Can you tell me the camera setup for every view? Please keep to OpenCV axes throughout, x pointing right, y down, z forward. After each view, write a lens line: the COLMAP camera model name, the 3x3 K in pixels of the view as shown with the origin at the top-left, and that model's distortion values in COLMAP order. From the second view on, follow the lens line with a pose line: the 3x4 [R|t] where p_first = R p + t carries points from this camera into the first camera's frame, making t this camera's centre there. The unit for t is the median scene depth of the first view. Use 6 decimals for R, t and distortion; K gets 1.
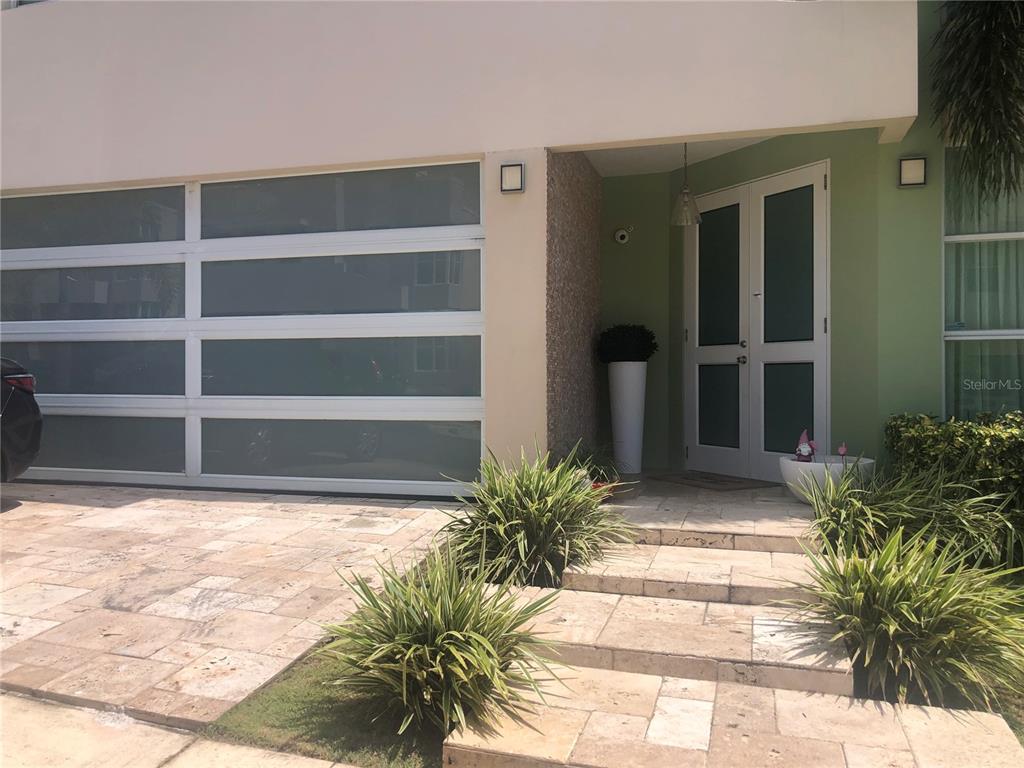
lens RADIAL K [[839.5, 0, 498.1], [0, 839.5, 379.0], [0, 0, 1]] dist [0.018953, -0.012200]
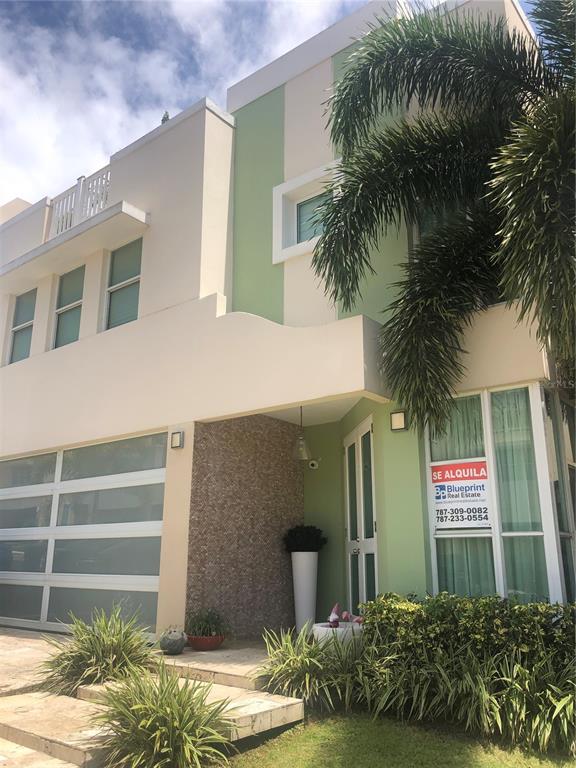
lens RADIAL K [[629.6, 0, 284.3], [0, 629.6, 388.2], [0, 0, 1]] dist [0.018953, -0.012200]
pose [[0.928894, -0.093803, -0.358270, 0.633643], [-0.002964, 0.965478, -0.260469, -0.010681], [0.370335, 0.243010, 0.896548, -0.072242]]
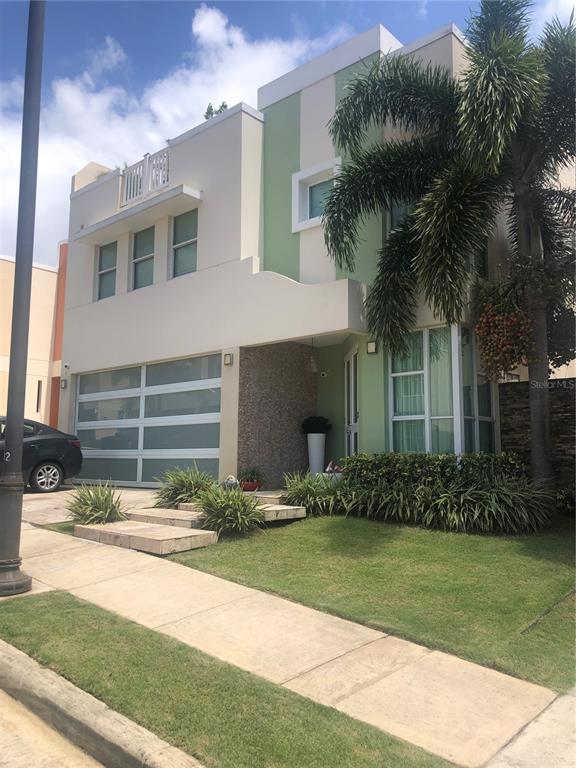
lens RADIAL K [[629.6, 0, 289.2], [0, 629.6, 379.8], [0, 0, 1]] dist [0.018953, -0.012200]
pose [[0.908218, -0.048493, -0.415678, 0.889233], [-0.004135, 0.992176, -0.124780, 0.050054], [0.418476, 0.115046, 0.900912, -0.555471]]
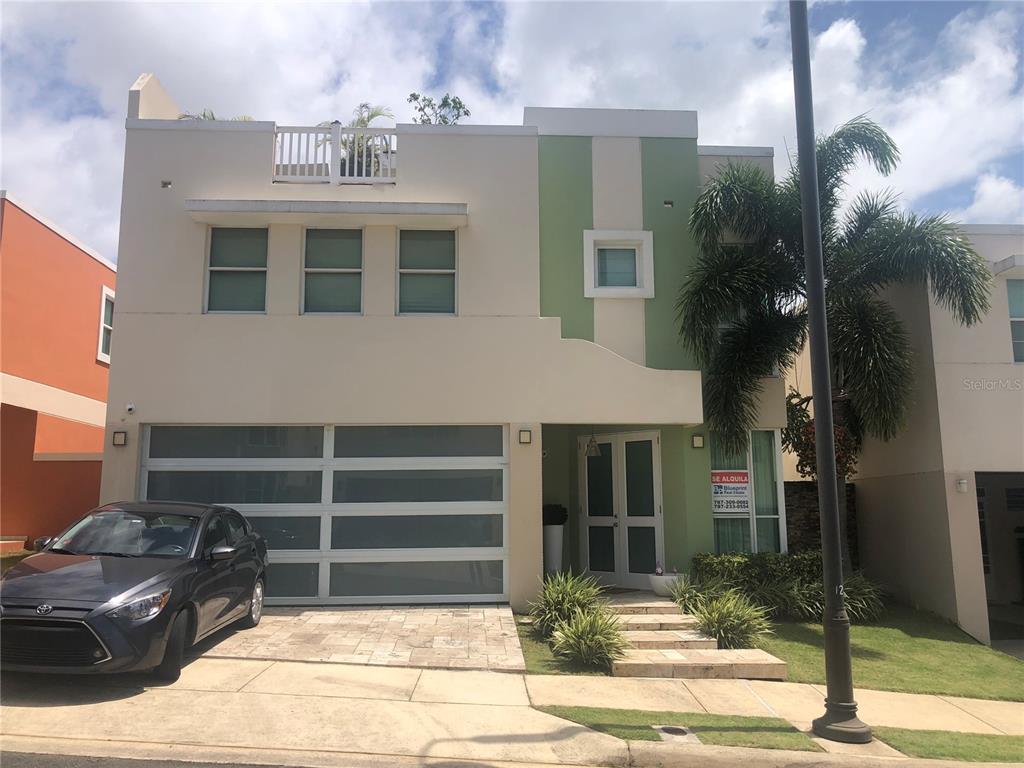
lens RADIAL K [[839.5, 0, 514.3], [0, 839.5, 386.5], [0, 0, 1]] dist [0.018953, -0.012200]
pose [[0.940672, 0.046423, 0.336126, -0.644446], [0.005362, 0.988439, -0.151521, -0.050068], [-0.339275, 0.144334, 0.929548, -0.826136]]
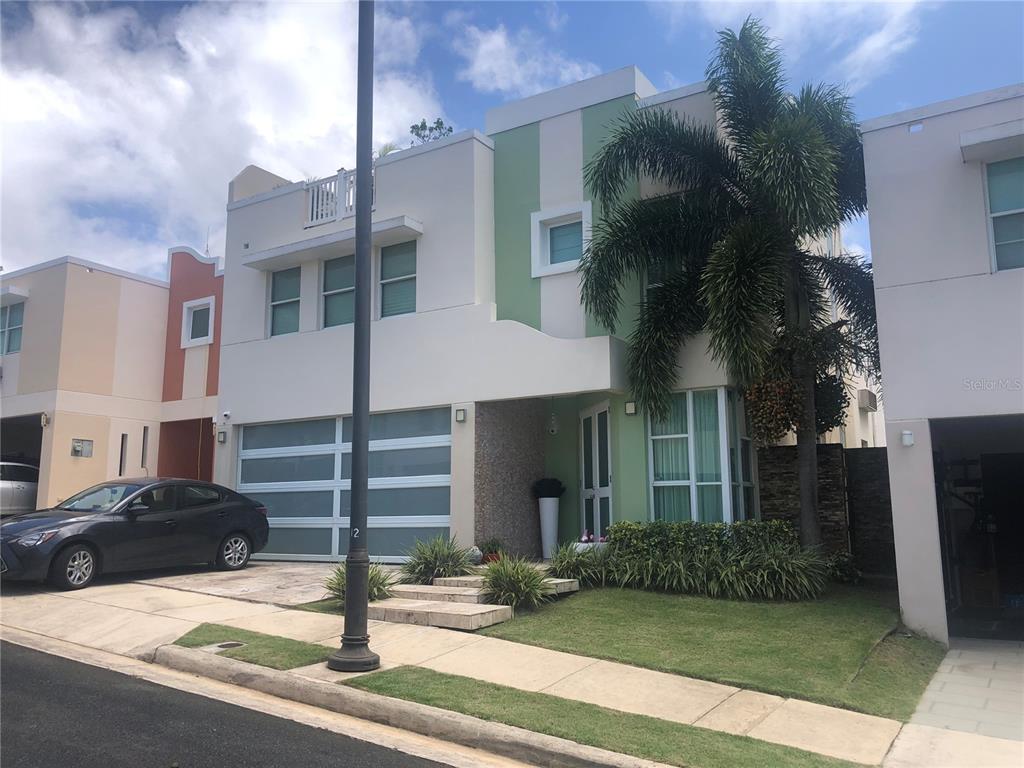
lens RADIAL K [[839.5, 0, 511.4], [0, 839.5, 389.7], [0, 0, 1]] dist [0.018953, -0.012200]
pose [[0.963730, -0.045830, -0.262914, 0.683763], [0.005550, 0.988373, -0.151945, 0.029848], [0.266821, 0.144975, 0.952780, -1.014689]]
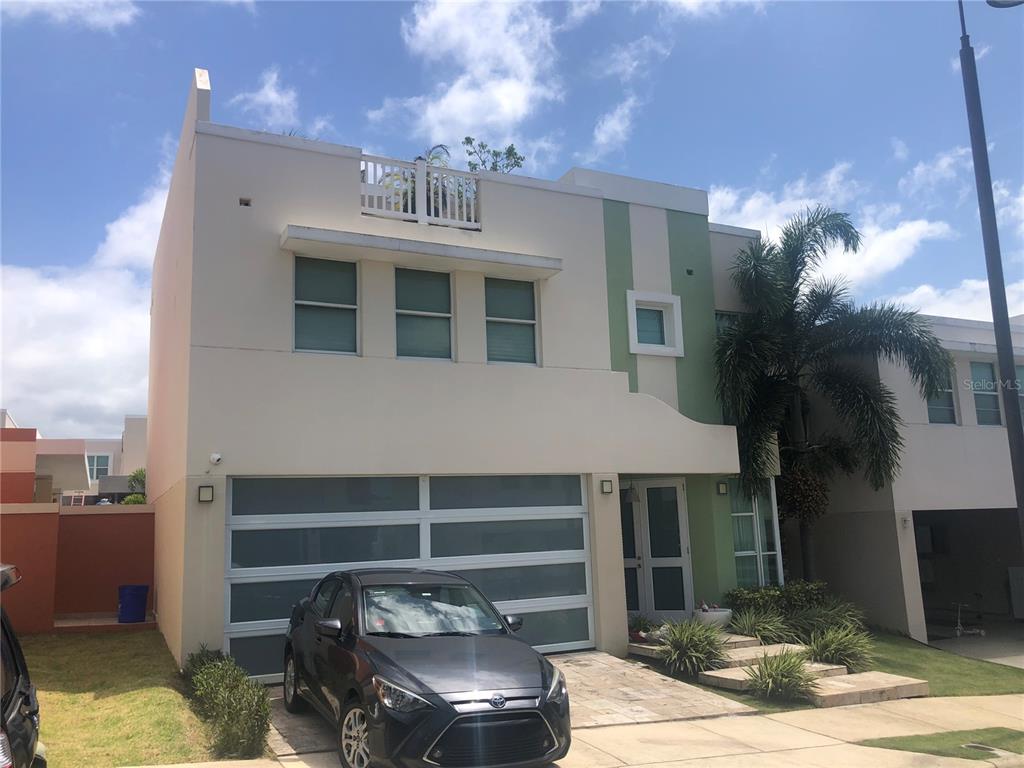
lens RADIAL K [[839.5, 0, 511.4], [0, 839.5, 393.2], [0, 0, 1]] dist [0.018953, -0.012200]
pose [[0.731395, 0.083536, 0.676818, -1.495195], [0.038462, 0.985836, -0.163241, -0.126864], [-0.680869, 0.145425, 0.717823, -0.358071]]
